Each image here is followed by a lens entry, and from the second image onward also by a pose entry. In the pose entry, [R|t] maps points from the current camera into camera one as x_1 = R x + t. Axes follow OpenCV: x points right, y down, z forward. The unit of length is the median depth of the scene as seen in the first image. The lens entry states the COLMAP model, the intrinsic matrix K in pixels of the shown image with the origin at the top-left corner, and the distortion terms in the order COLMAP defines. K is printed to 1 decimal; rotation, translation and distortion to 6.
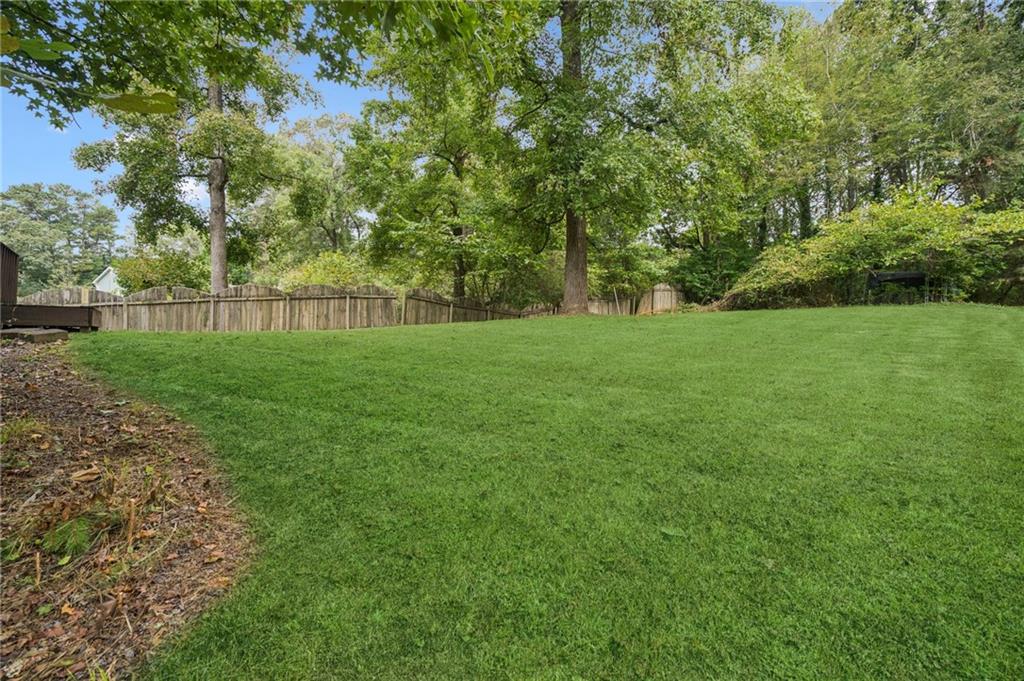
lens RADIAL K [[468.3, 0, 510.4], [0, 468.3, 336.7], [0, 0, 1]] dist [0.011549, 0.001130]
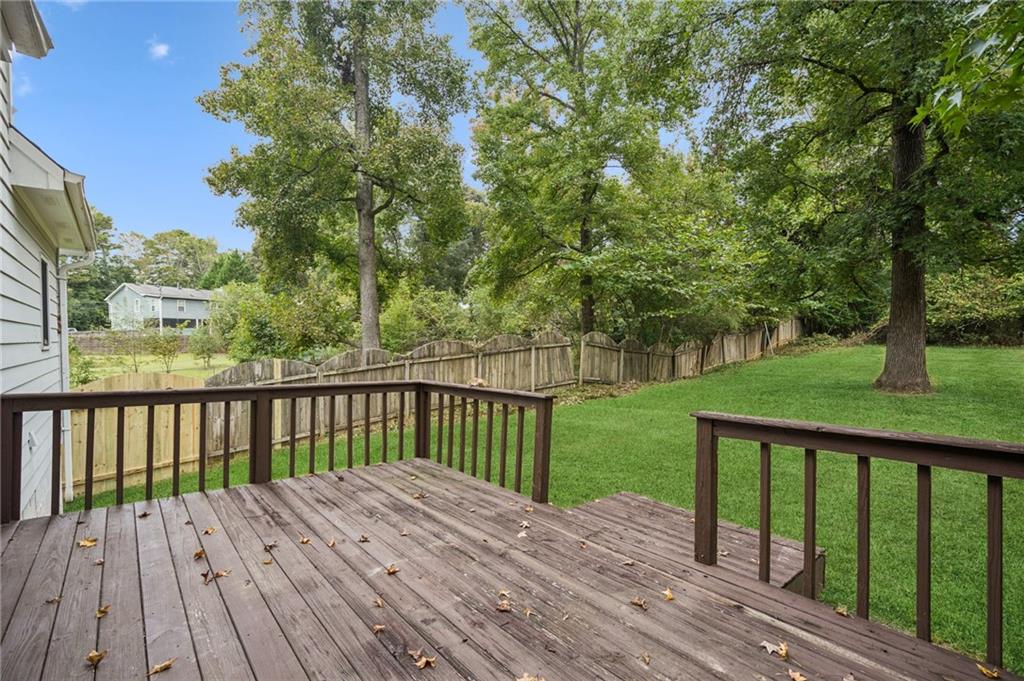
lens RADIAL K [[468.3, 0, 510.4], [0, 468.3, 336.7], [0, 0, 1]] dist [0.011549, 0.001130]
pose [[0.999467, -0.001898, 0.032577, -0.419108], [0.002335, 0.999908, -0.013392, -0.095469], [-0.032549, 0.013461, 0.999379, 0.184384]]
